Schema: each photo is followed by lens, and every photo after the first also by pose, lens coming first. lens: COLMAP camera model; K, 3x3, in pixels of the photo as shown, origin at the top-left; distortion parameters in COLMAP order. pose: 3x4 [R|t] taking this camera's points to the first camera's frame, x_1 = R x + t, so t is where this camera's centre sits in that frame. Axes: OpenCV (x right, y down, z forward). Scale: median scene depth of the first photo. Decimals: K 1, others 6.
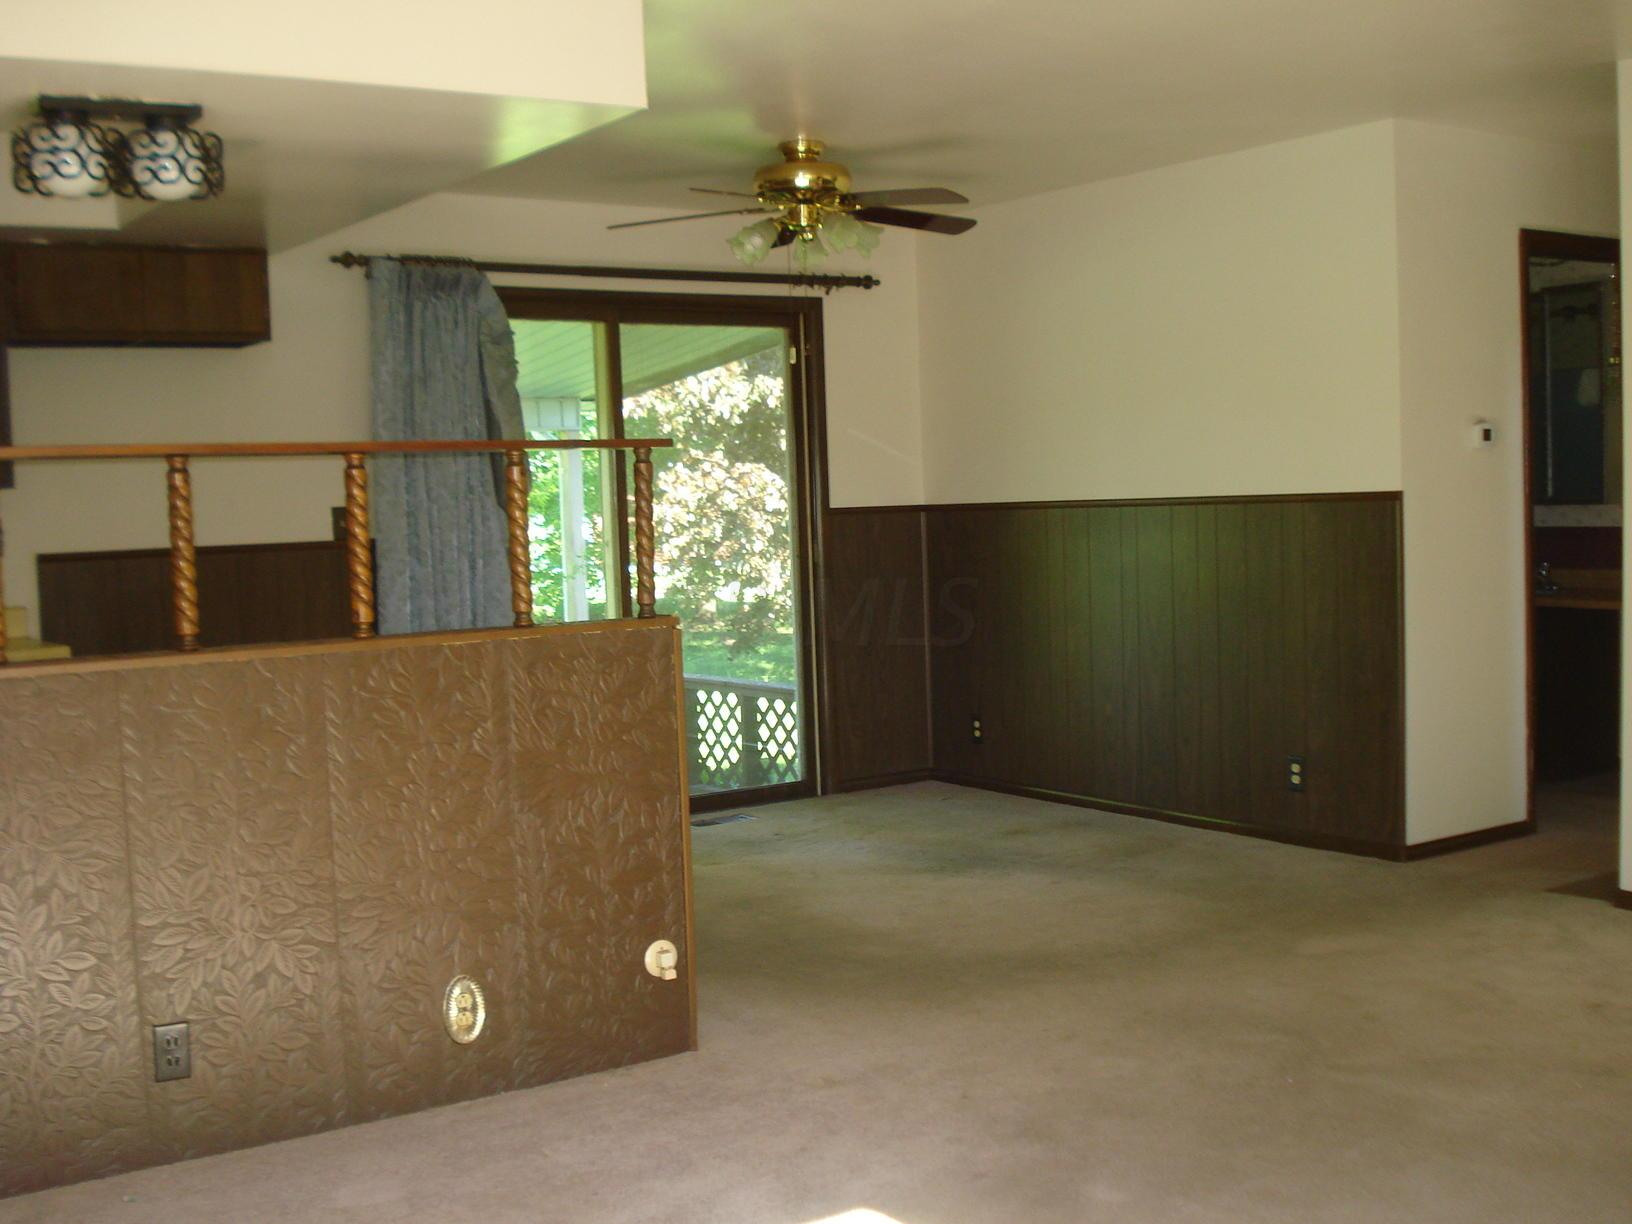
lens RADIAL K [[1933.9, 0, 839.8], [0, 1933.9, 615.2], [0, 0, 1]] dist [0.002035, -0.014723]
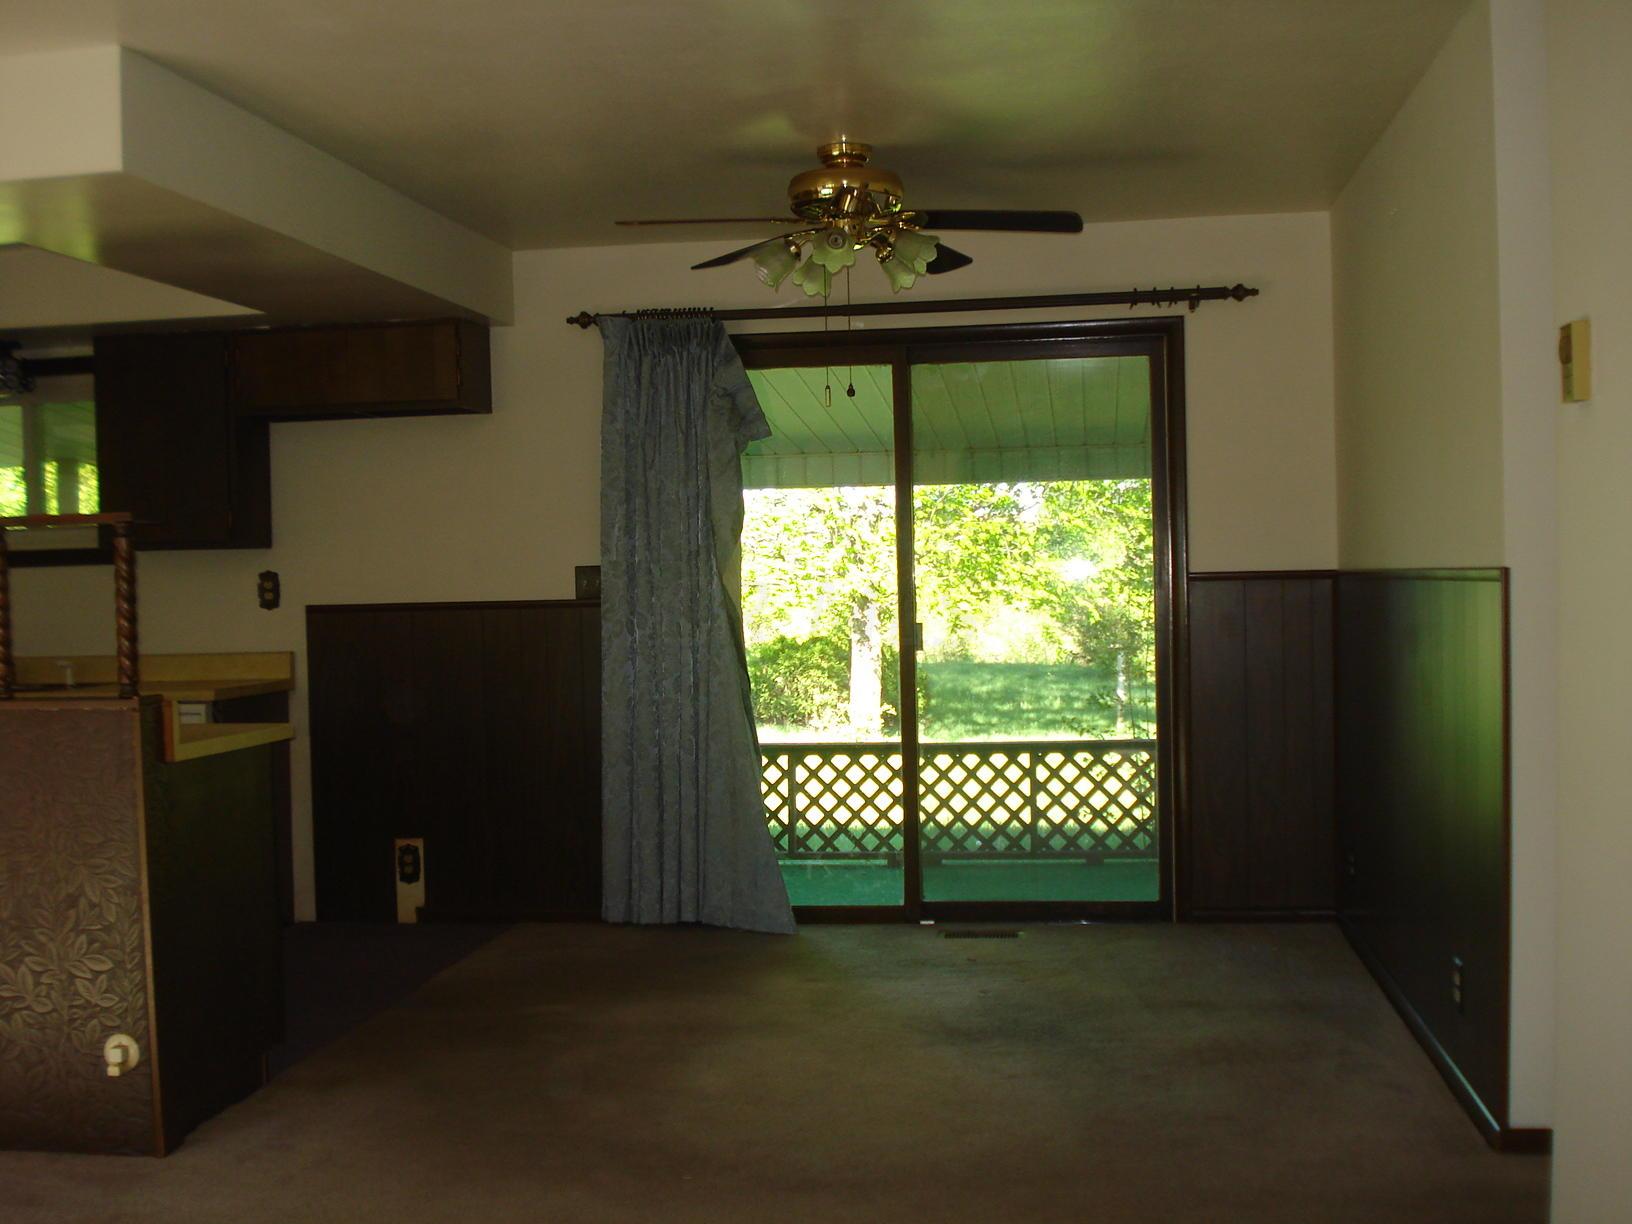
lens RADIAL K [[1982.7, 0, 813.9], [0, 1982.7, 667.4], [0, 0, 1]] dist [0.020209, -0.005151]
pose [[0.720777, 0.050356, -0.691335, 0.708870], [-0.047498, 0.998601, 0.023217, -0.042626], [0.691537, 0.016102, 0.722161, 0.437686]]
